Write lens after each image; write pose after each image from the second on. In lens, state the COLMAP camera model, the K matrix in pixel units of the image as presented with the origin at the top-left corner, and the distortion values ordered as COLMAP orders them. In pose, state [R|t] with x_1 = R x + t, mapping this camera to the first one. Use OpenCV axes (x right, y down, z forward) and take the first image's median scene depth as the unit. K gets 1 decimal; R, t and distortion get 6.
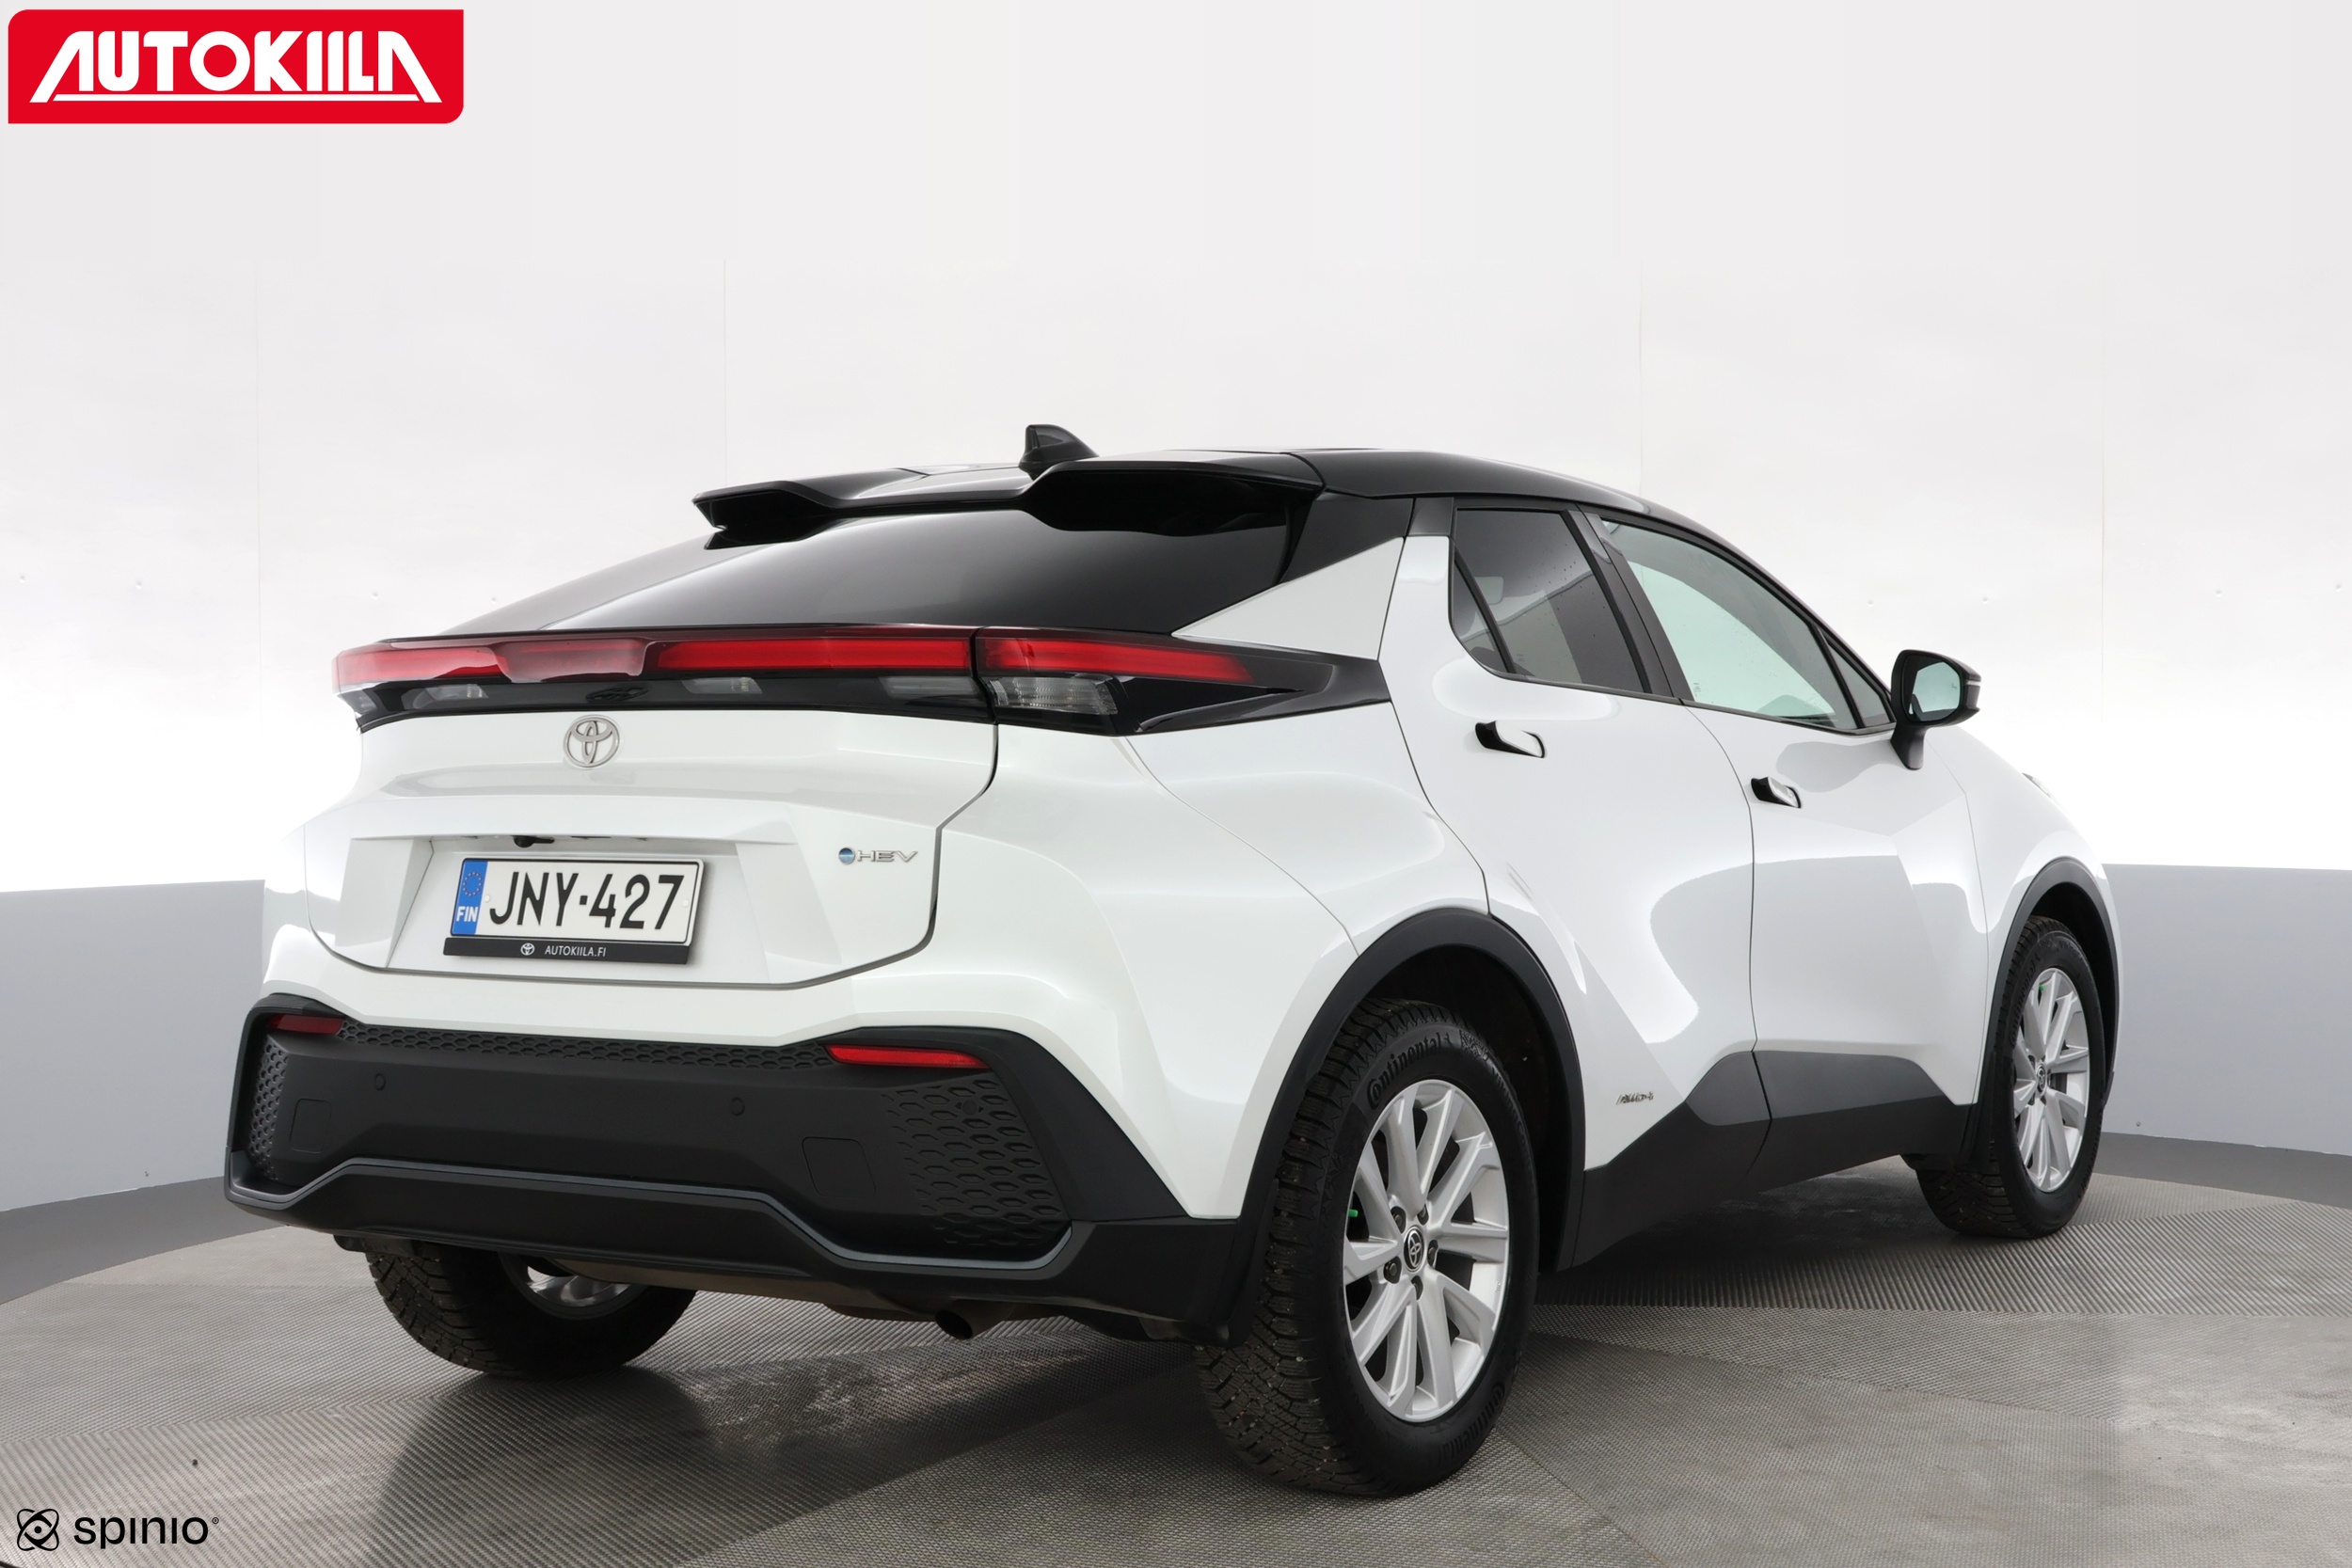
lens RADIAL K [[2028.6, 0, 1175.6], [0, 2028.6, 779.4], [0, 0, 1]] dist [-0.012187, -0.005536]
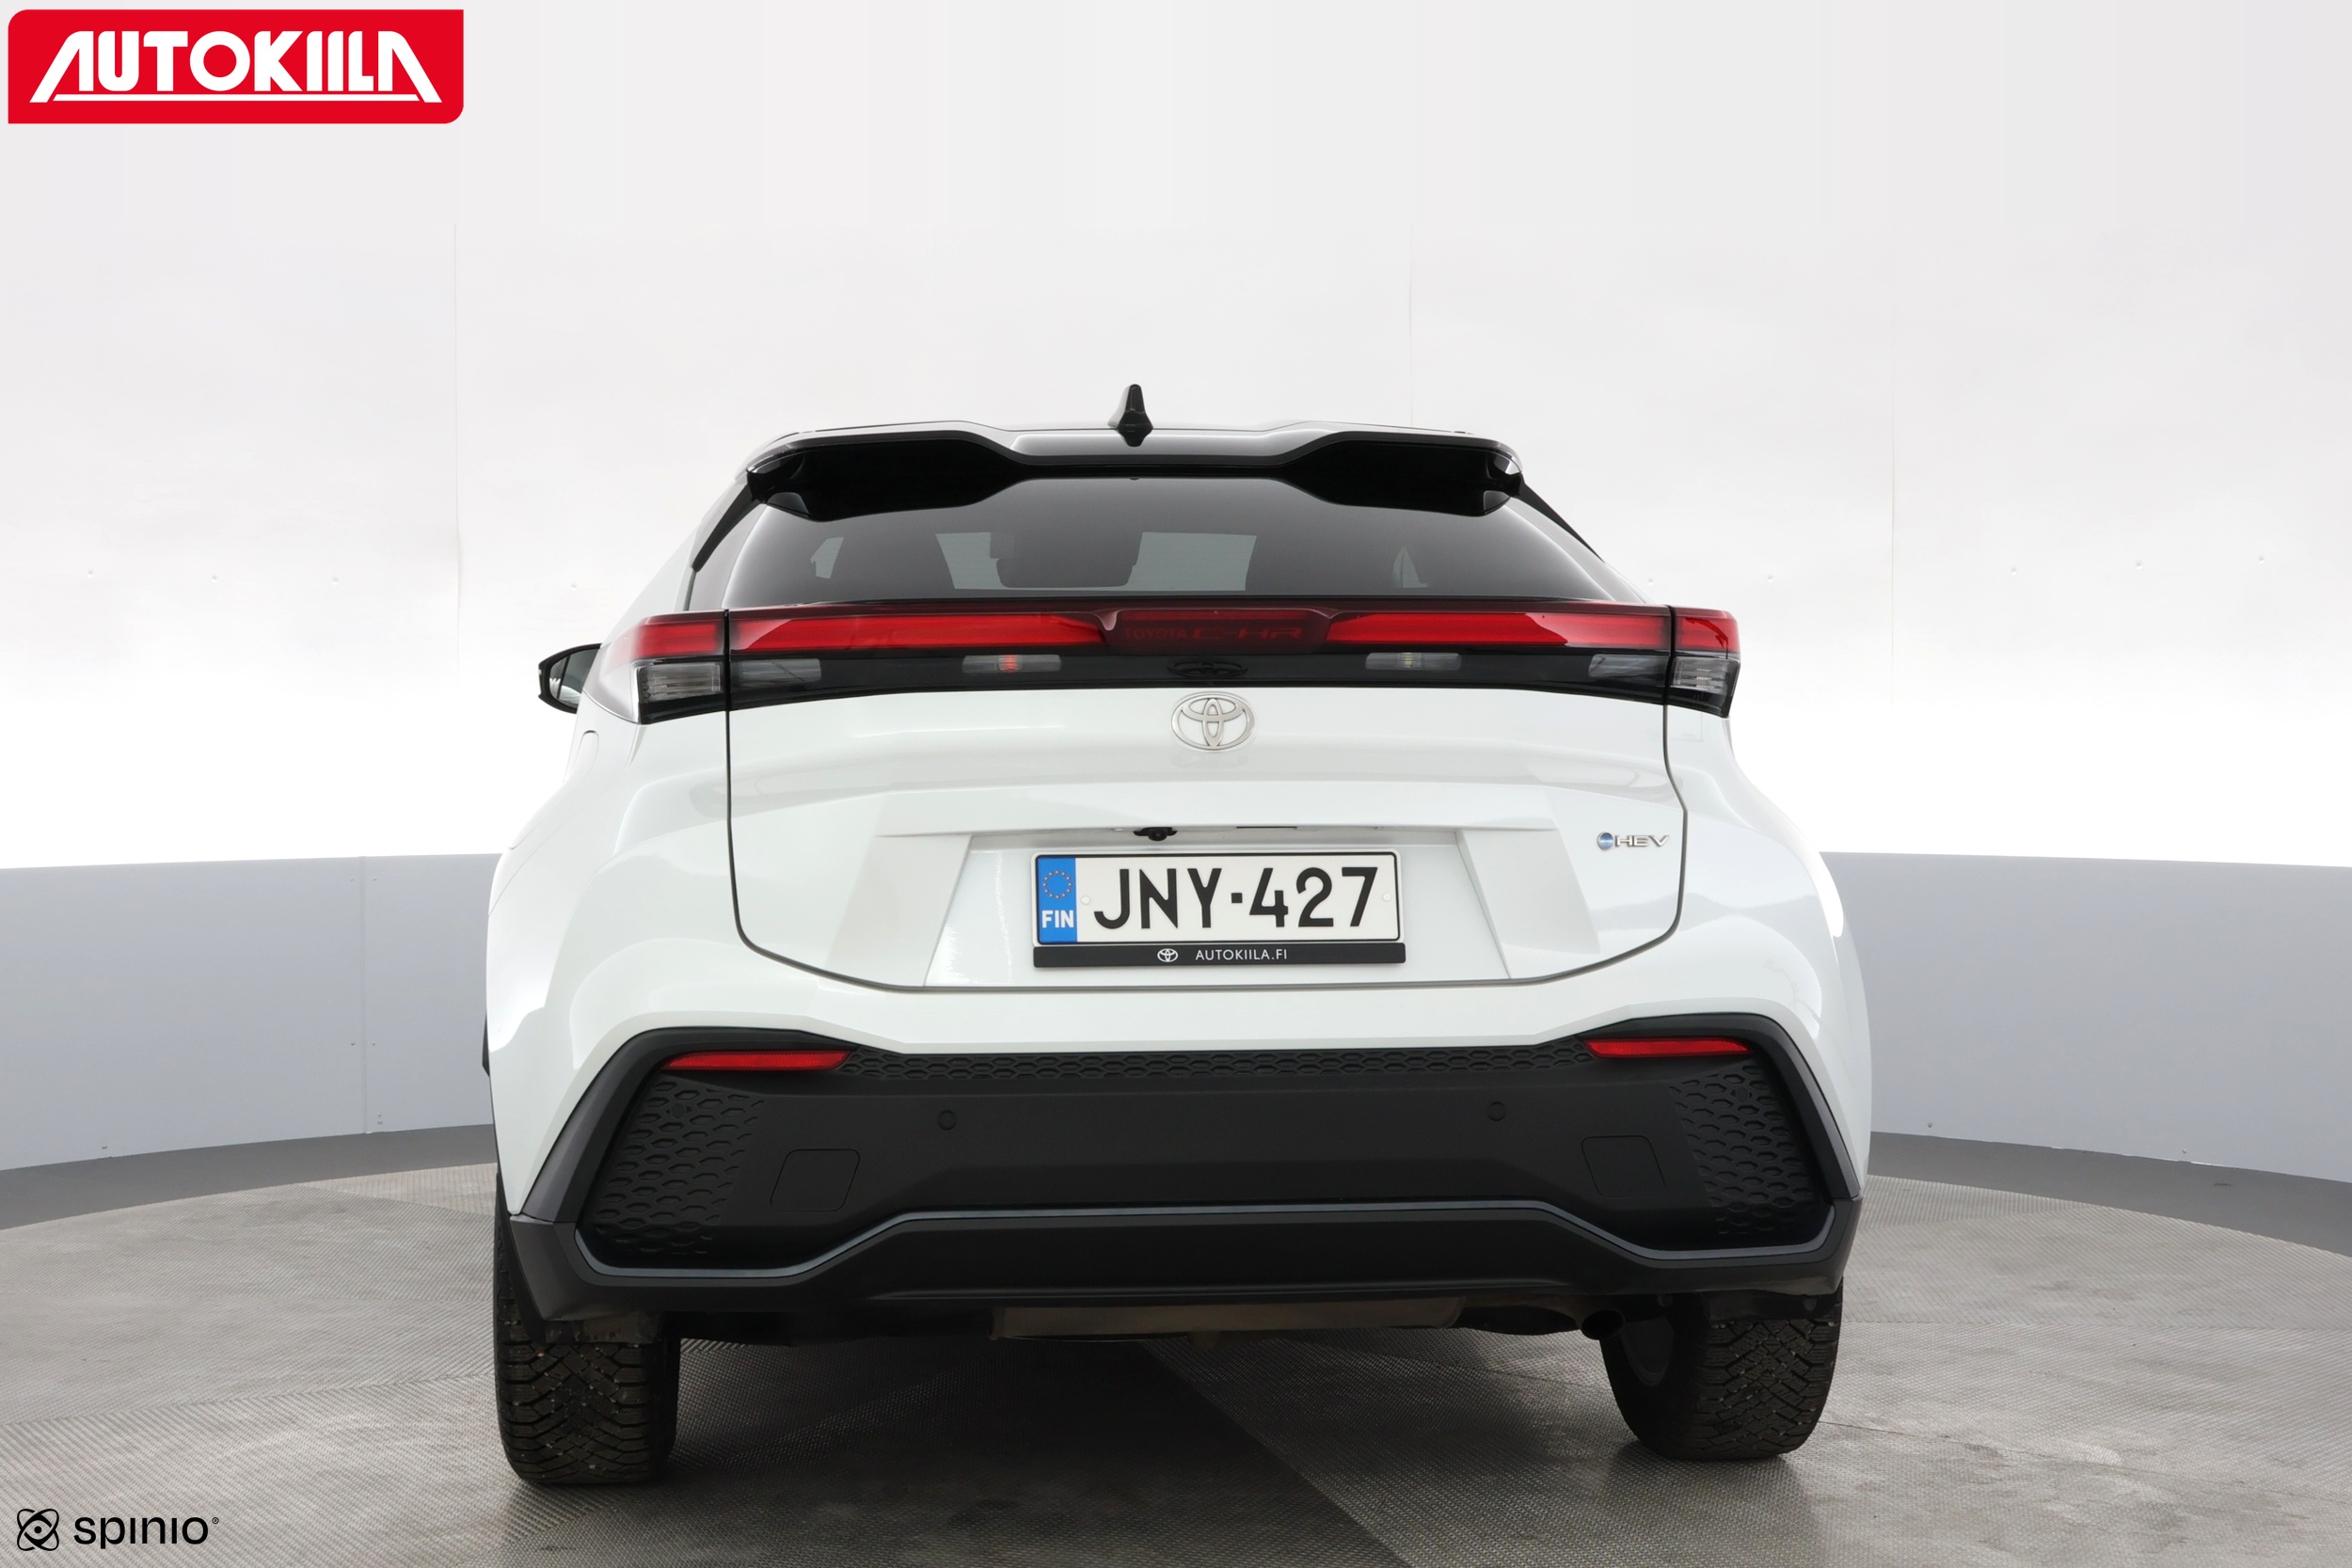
lens RADIAL K [[2028.6, 0, 1177.3], [0, 2028.6, 787.1], [0, 0, 1]] dist [-0.012187, -0.005536]
pose [[0.924450, -0.008005, 0.381220, -0.665728], [0.006150, 0.999963, 0.006084, 0.004863], [-0.381254, -0.003280, 0.924464, 0.181557]]
